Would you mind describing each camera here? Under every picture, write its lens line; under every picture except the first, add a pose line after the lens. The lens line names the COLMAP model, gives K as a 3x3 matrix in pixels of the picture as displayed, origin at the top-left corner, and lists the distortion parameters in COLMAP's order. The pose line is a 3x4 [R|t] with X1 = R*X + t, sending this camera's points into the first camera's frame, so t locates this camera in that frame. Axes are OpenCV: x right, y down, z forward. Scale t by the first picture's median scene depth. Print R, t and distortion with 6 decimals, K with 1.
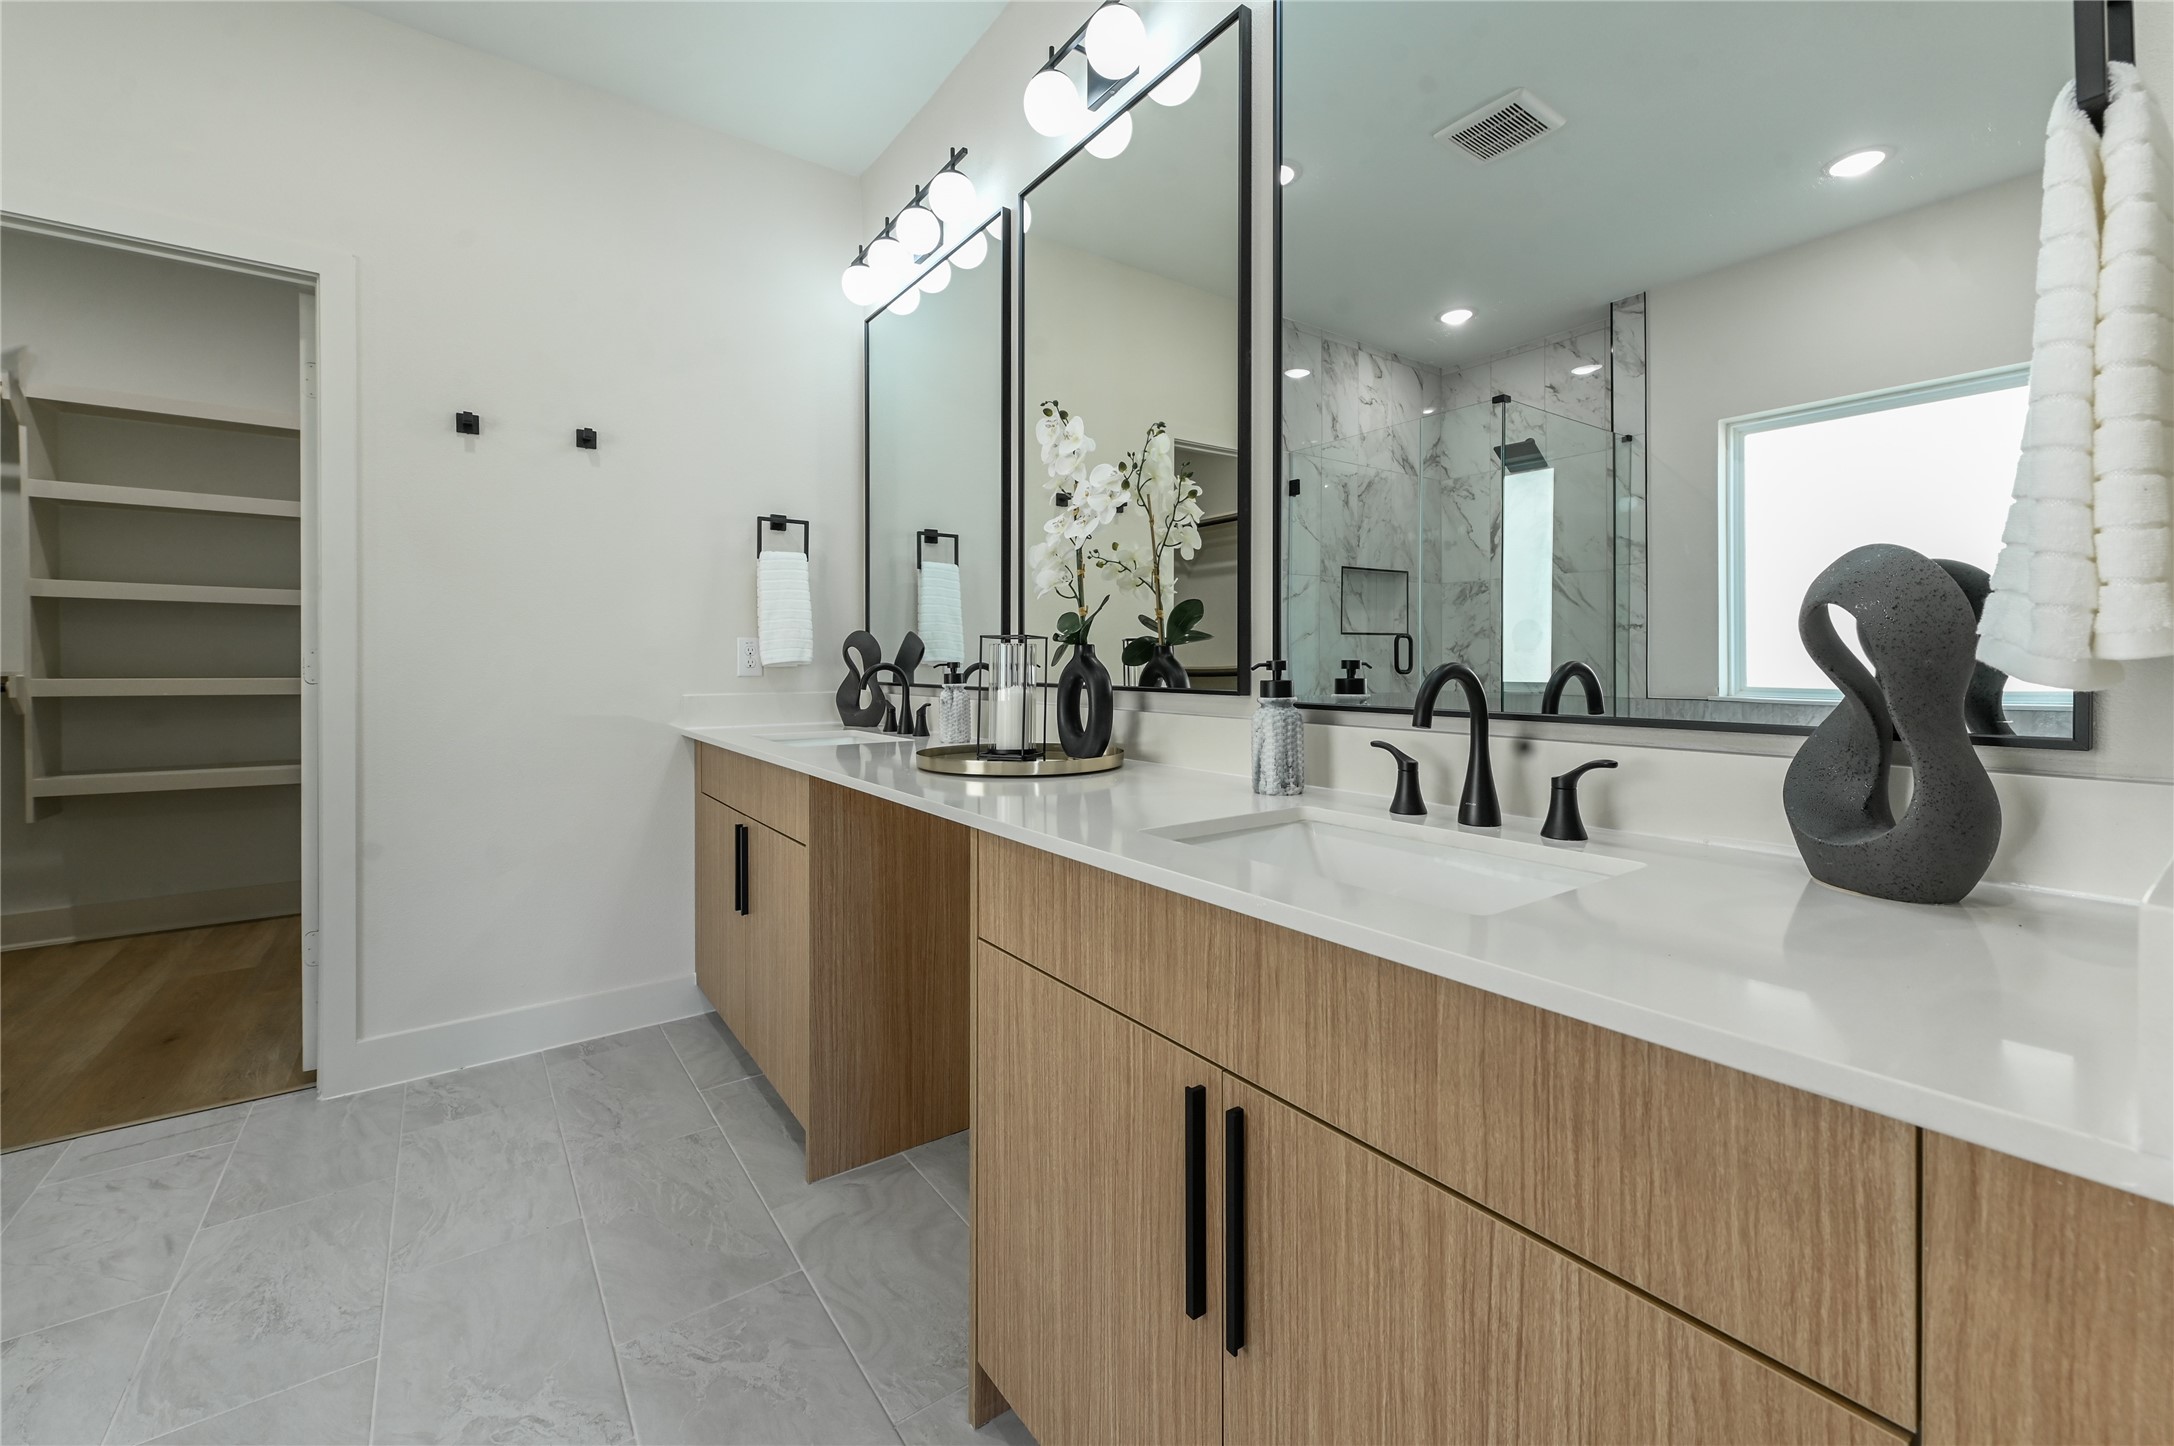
lens RADIAL K [[870.3, 0, 1084.9], [0, 870.3, 663.6], [0, 0, 1]] dist [0.000429, -0.000182]
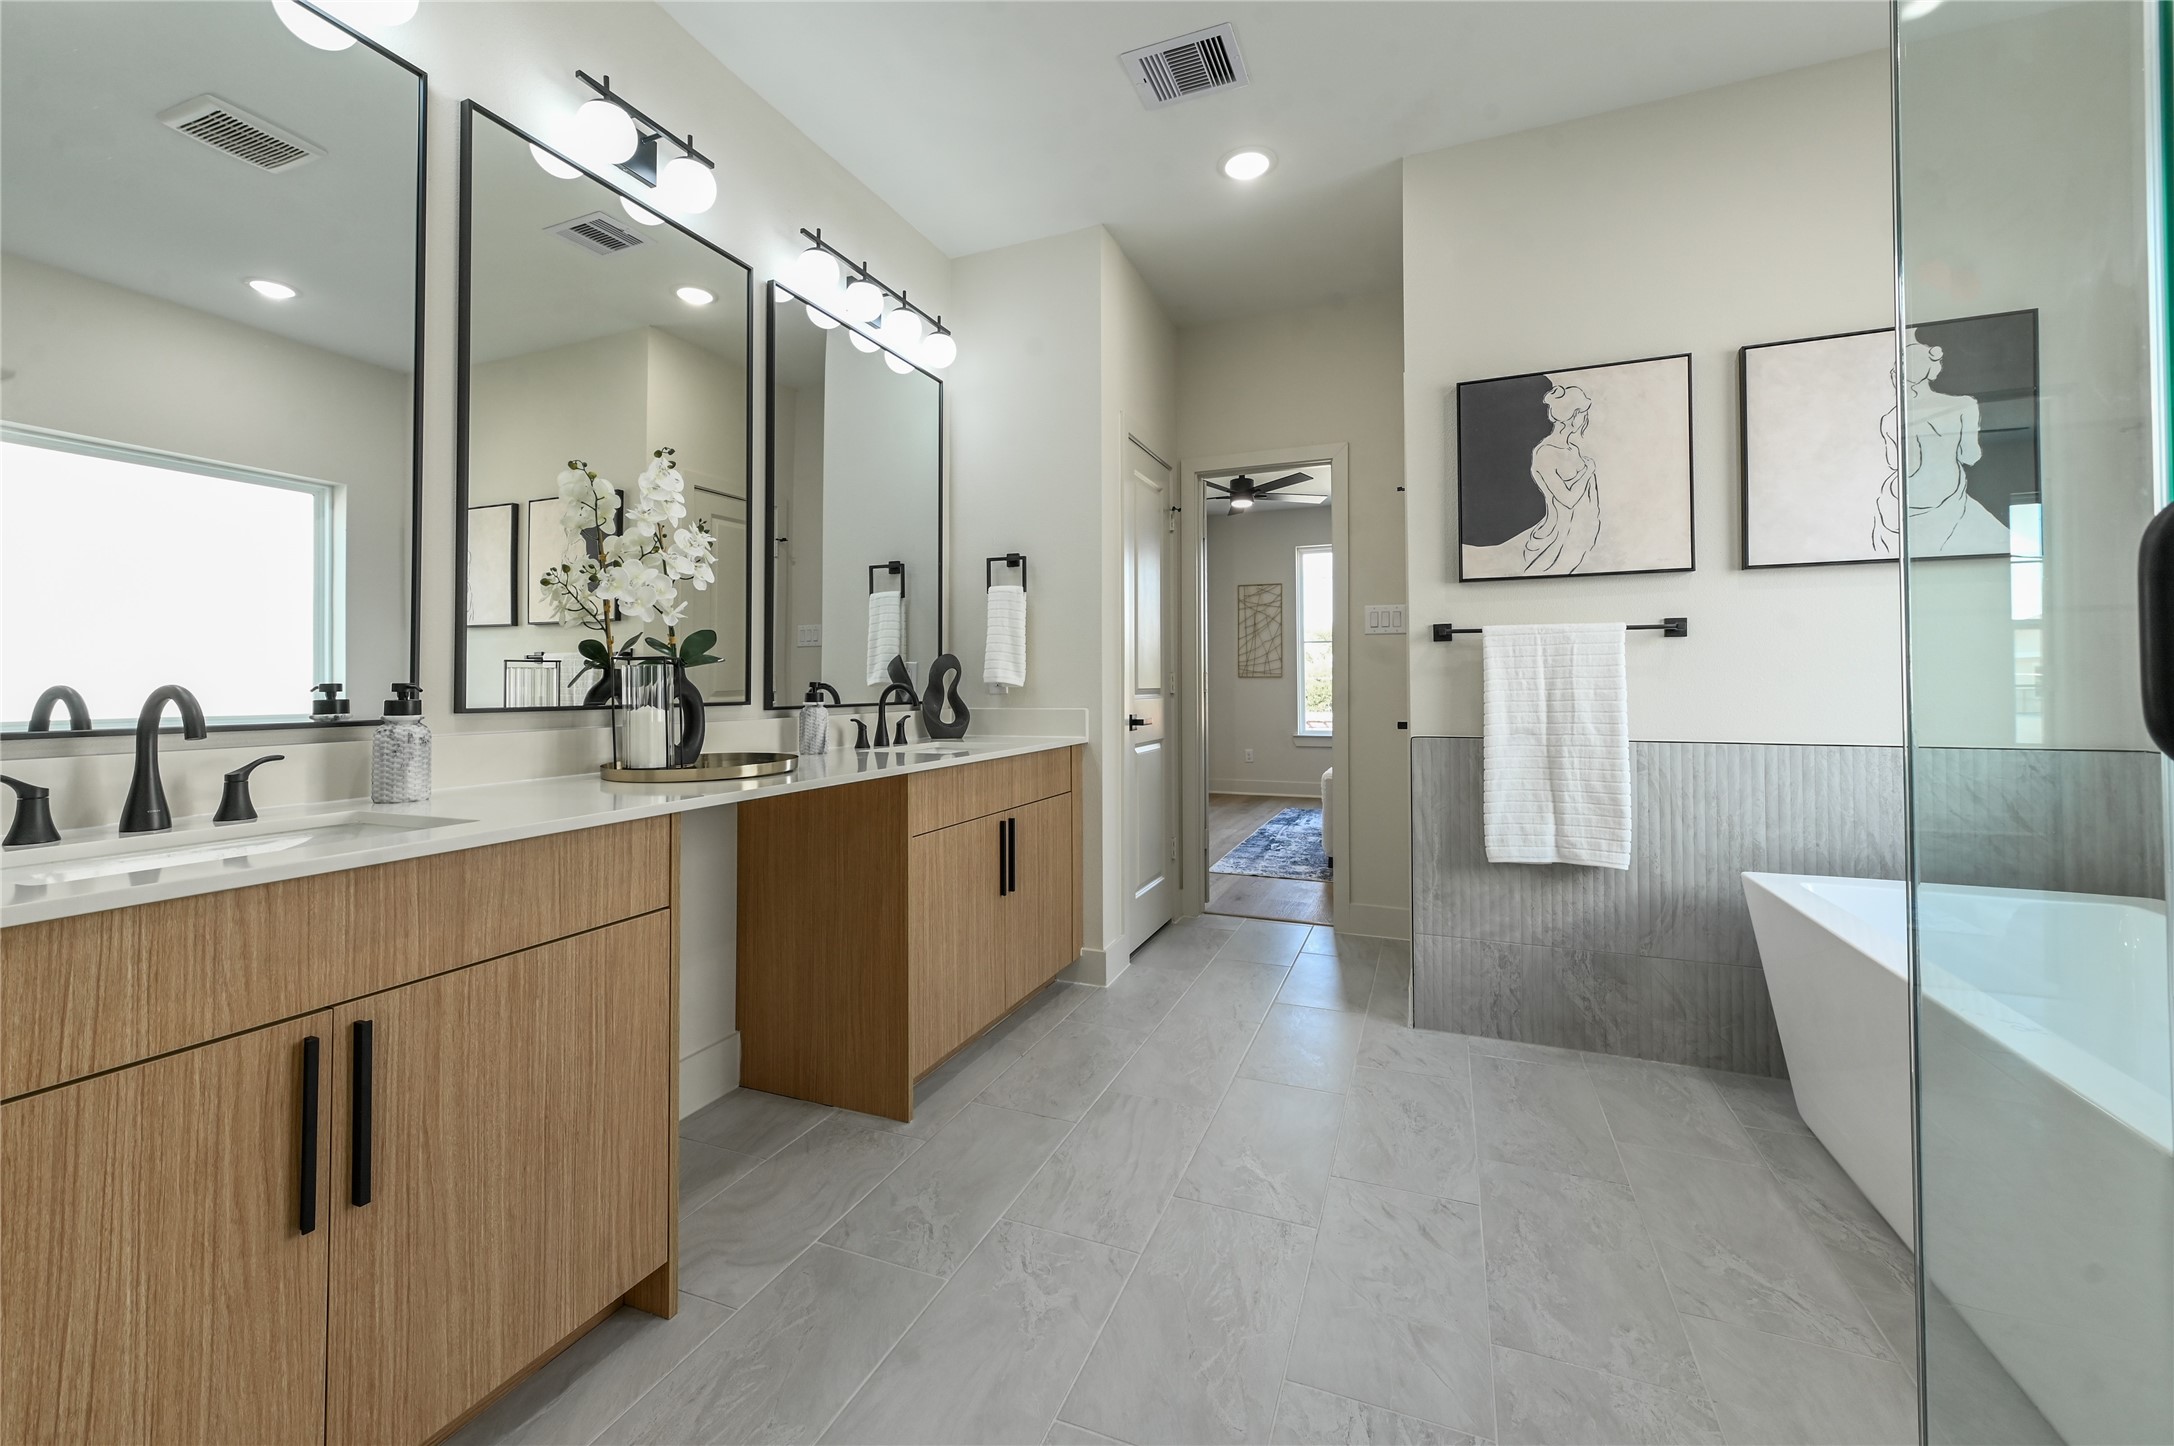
lens RADIAL K [[870.3, 0, 1084.9], [0, 870.3, 663.6], [0, 0, 1]] dist [0.000429, -0.000182]
pose [[-0.520137, 0.018060, 0.853892, -1.683364], [0.005062, 0.999824, -0.018063, -0.003829], [-0.854068, -0.005072, -0.520136, 1.498741]]
